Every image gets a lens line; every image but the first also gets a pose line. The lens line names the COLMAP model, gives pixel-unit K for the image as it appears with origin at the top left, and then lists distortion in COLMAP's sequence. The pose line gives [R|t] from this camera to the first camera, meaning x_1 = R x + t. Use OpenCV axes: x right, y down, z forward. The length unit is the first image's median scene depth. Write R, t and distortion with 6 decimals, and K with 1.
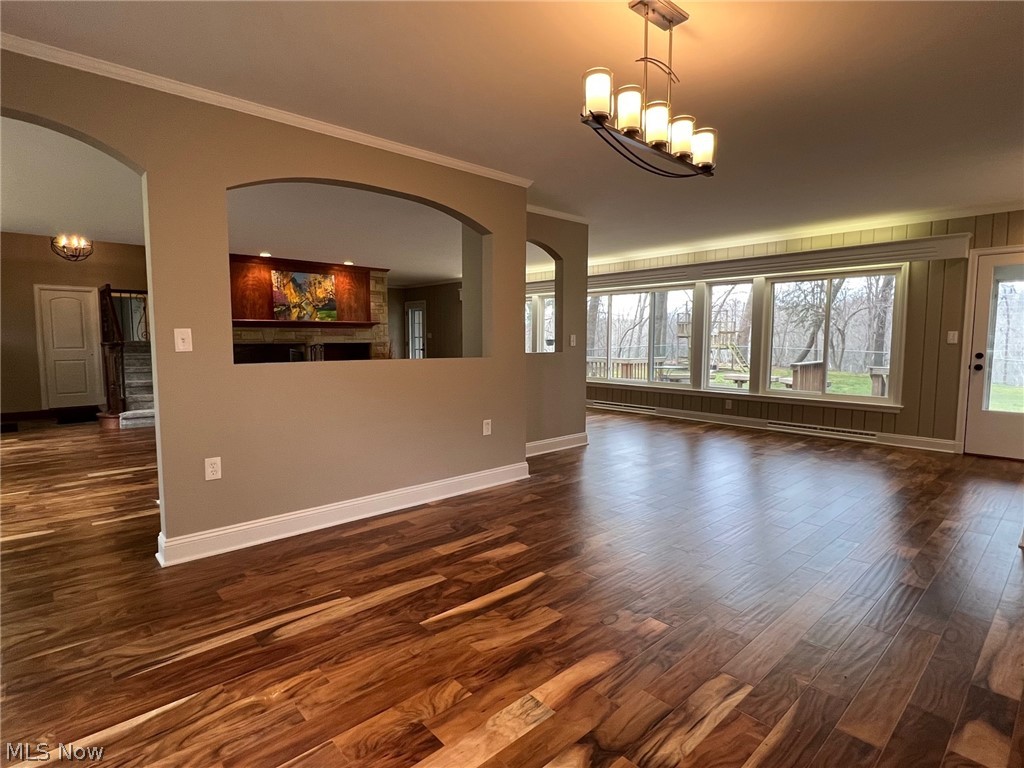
lens RADIAL K [[534.1, 0, 507.2], [0, 534.1, 385.9], [0, 0, 1]] dist [0.002528, 0.000278]
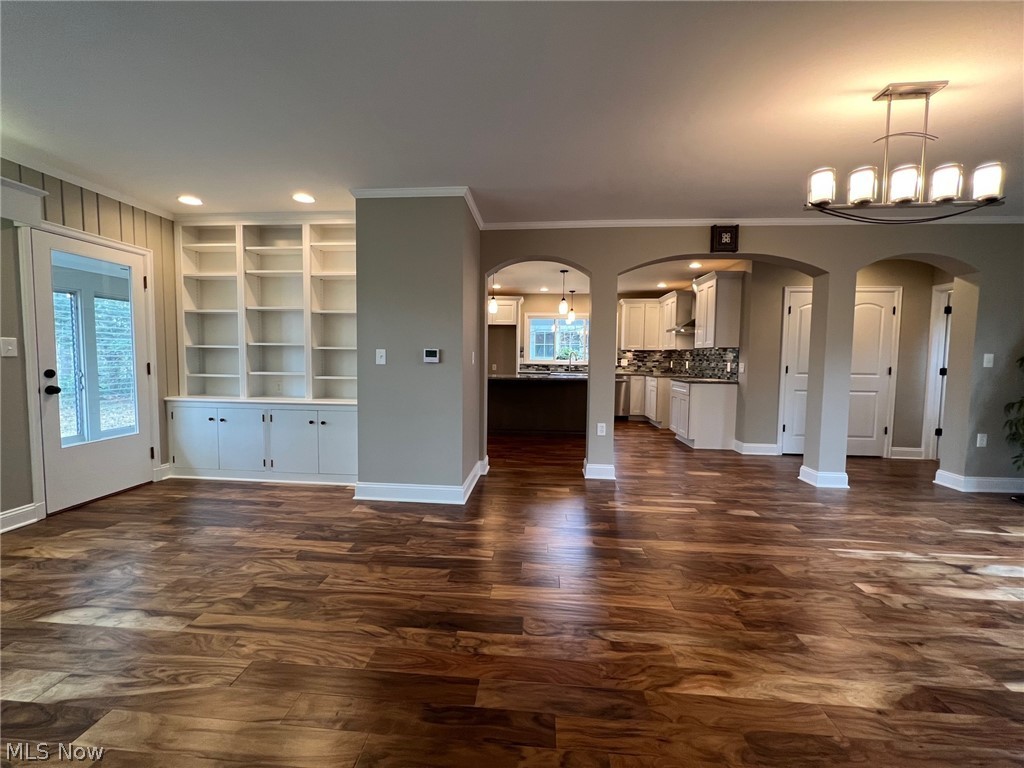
lens RADIAL K [[405.6, 0, 513.4], [0, 405.6, 382.1], [0, 0, 1]] dist [0.002677, 0.000193]
pose [[-0.683058, -0.056117, 0.728205, 0.073585], [0.054026, 0.990430, 0.127001, -0.080499], [-0.728363, 0.126091, -0.673489, 0.916315]]
